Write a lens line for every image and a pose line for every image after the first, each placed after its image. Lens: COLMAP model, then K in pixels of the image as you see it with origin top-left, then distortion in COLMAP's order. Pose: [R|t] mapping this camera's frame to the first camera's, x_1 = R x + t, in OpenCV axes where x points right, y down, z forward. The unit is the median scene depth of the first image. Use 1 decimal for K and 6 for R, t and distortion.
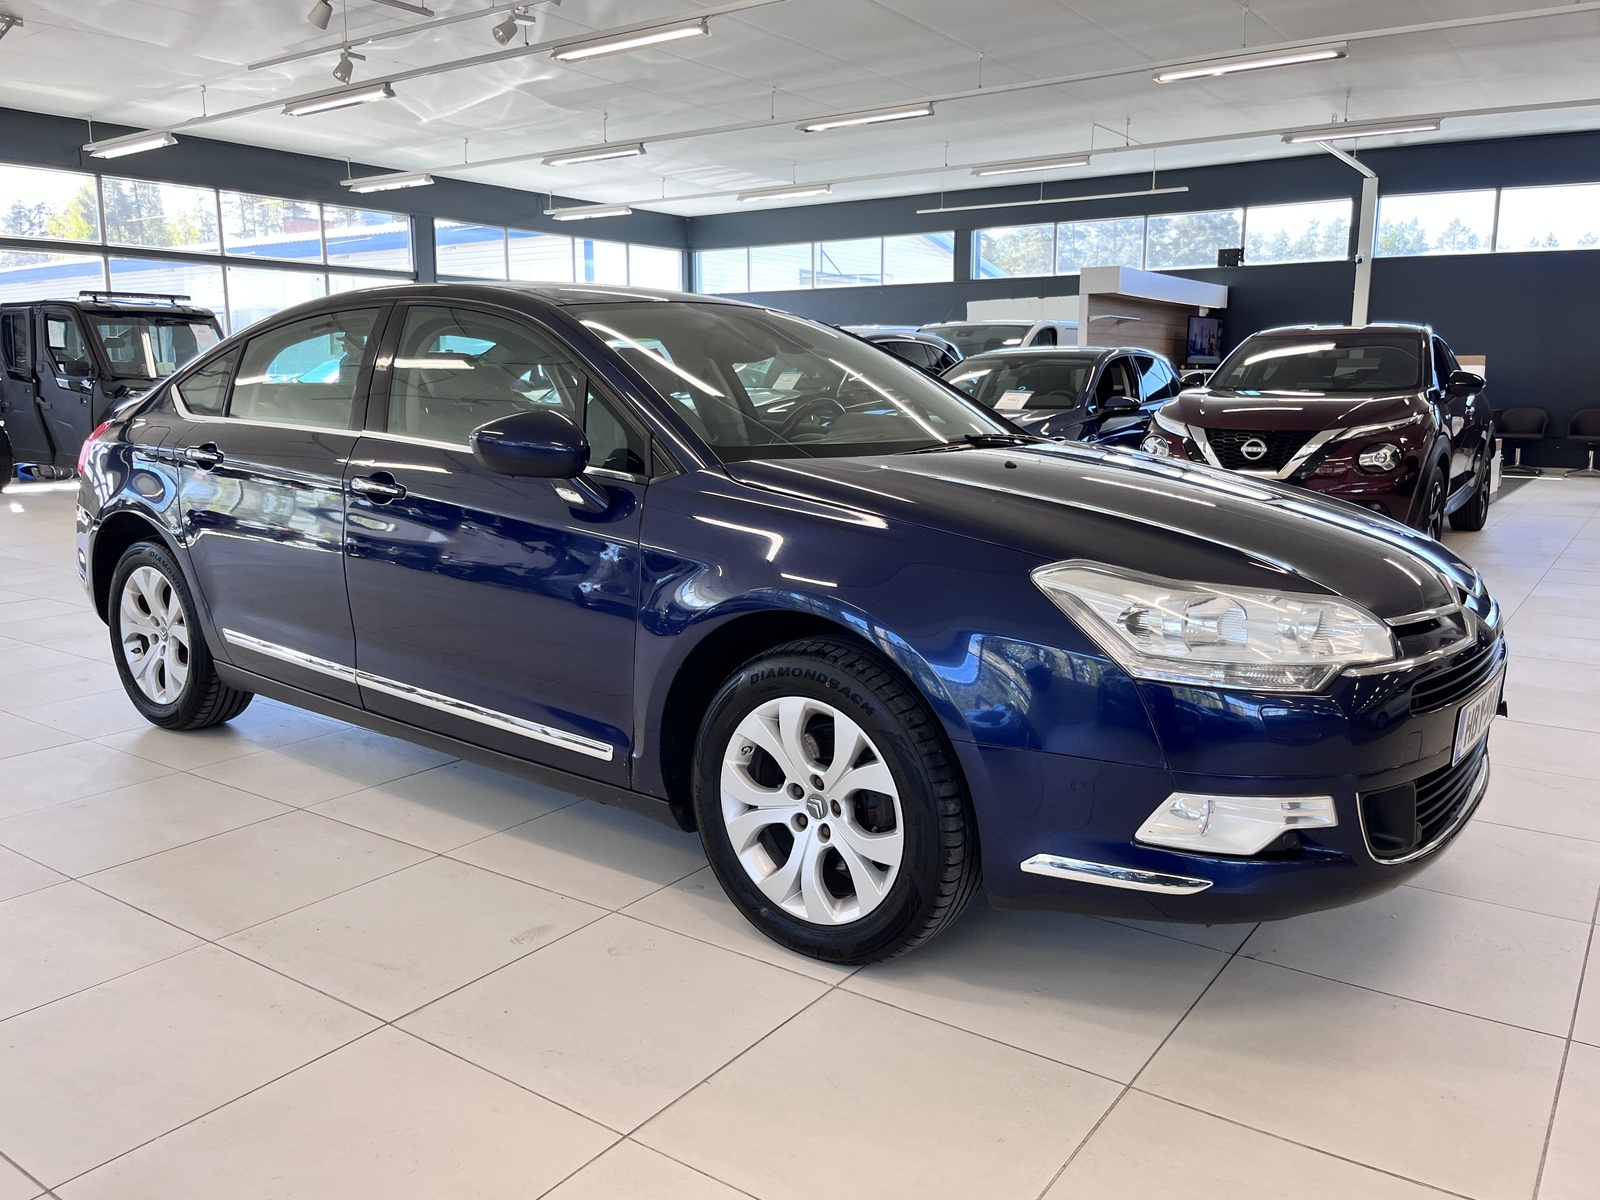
lens RADIAL K [[1231.5, 0, 806.9], [0, 1231.5, 604.0], [0, 0, 1]] dist [0.022625, -0.035870]
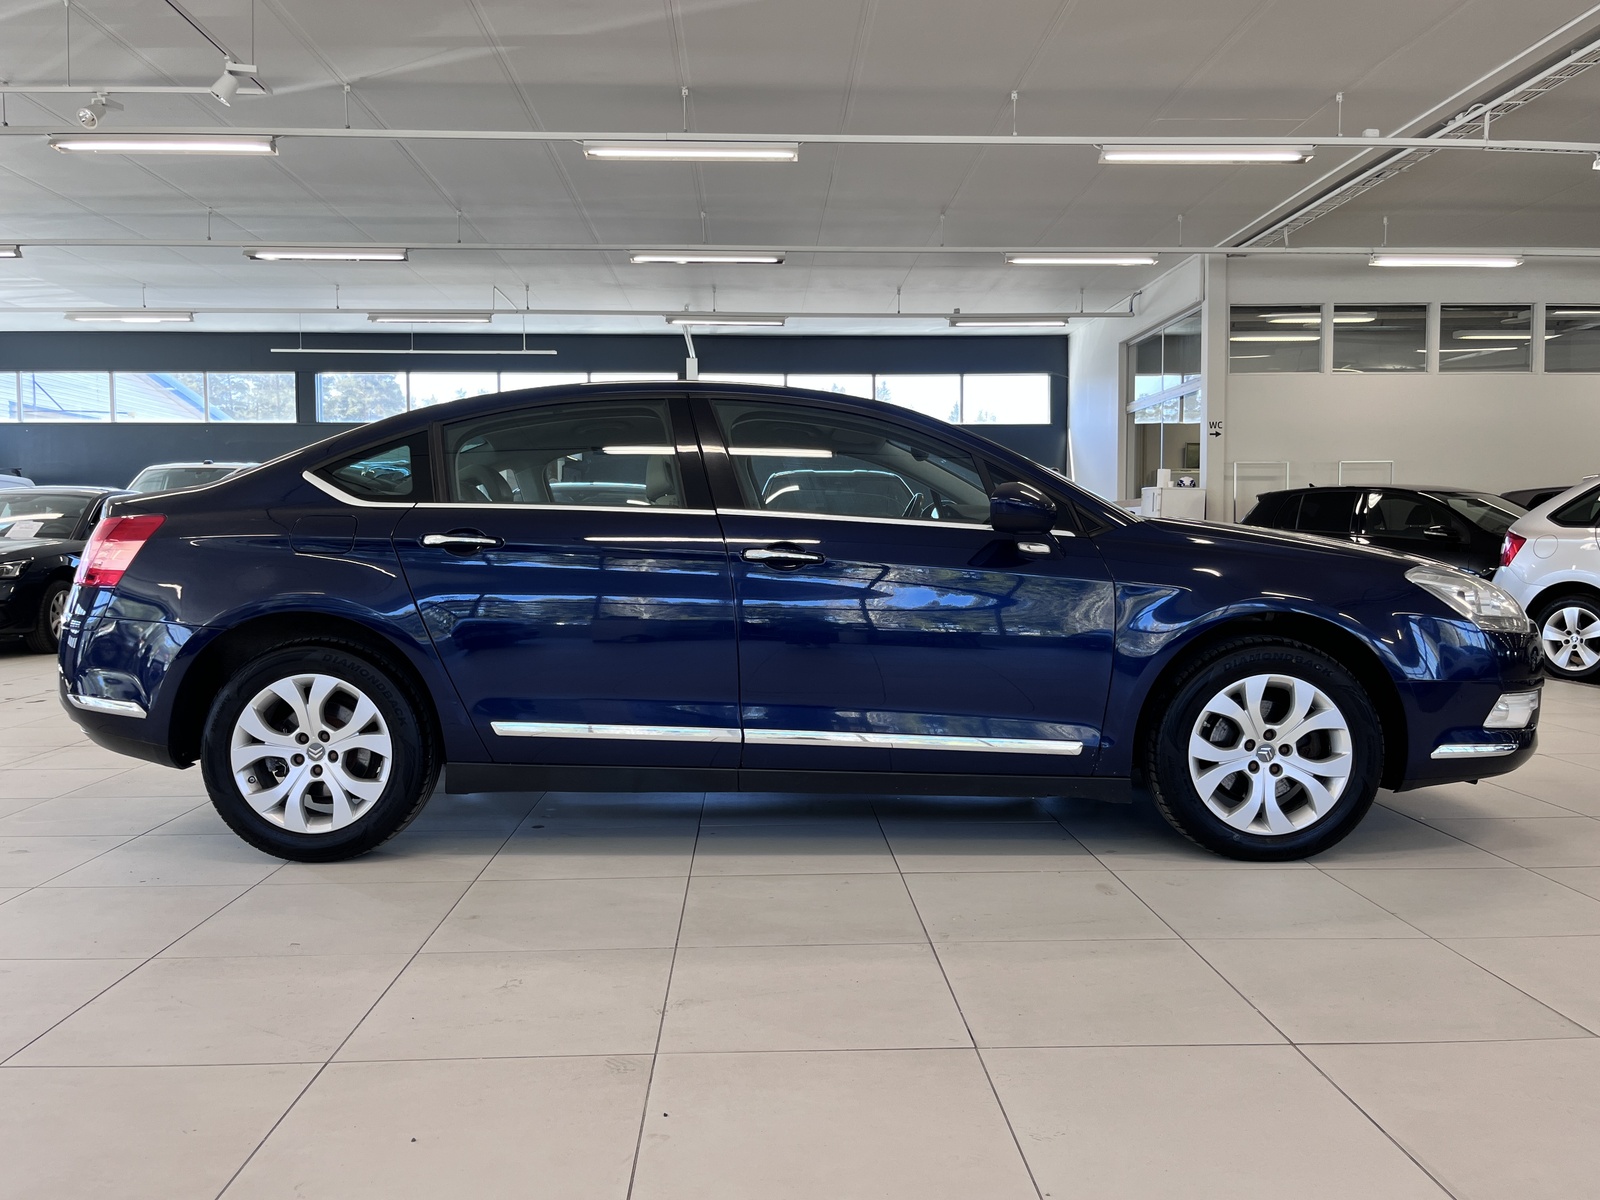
lens RADIAL K [[1231.5, 0, 804.1], [0, 1231.5, 592.7], [0, 0, 1]] dist [0.022625, -0.035870]
pose [[0.792550, -0.029141, 0.609111, -0.322529], [0.110582, 0.989165, -0.096562, 0.014730], [-0.599697, 0.143887, 0.787185, 0.040846]]
